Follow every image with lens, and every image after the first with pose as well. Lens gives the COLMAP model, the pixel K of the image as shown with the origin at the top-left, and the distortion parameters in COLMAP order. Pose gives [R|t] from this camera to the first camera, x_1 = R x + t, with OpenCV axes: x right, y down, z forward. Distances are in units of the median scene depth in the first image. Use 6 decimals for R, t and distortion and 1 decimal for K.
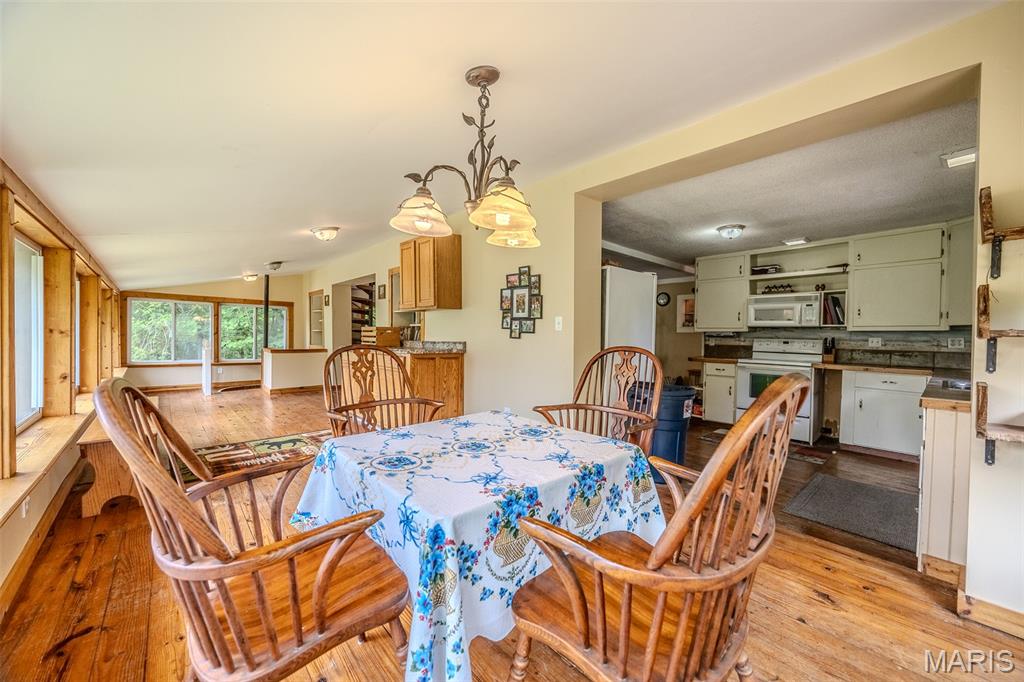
lens RADIAL K [[390.5, 0, 514.0], [0, 390.5, 339.3], [0, 0, 1]] dist [-0.000536, -0.000035]
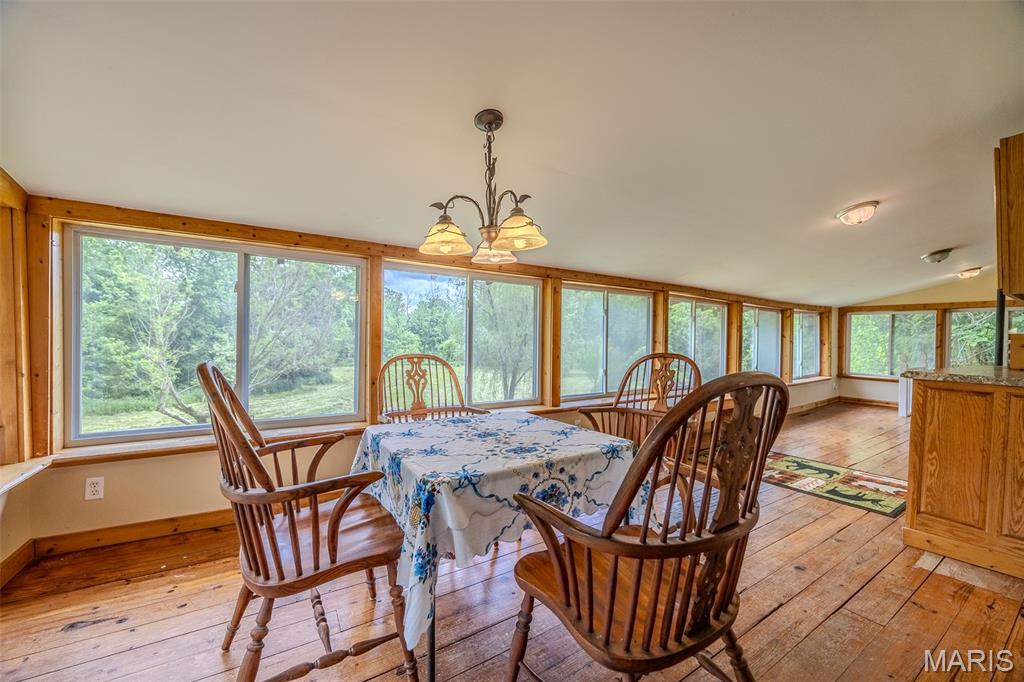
lens RADIAL K [[390.5, 0, 513.2], [0, 390.5, 344.0], [0, 0, 1]] dist [-0.000536, -0.000035]
pose [[-0.163191, -0.000012, -0.986594, 0.394128], [-0.025953, 0.999654, 0.004281, -0.002316], [0.986253, 0.026303, -0.163135, 0.475337]]
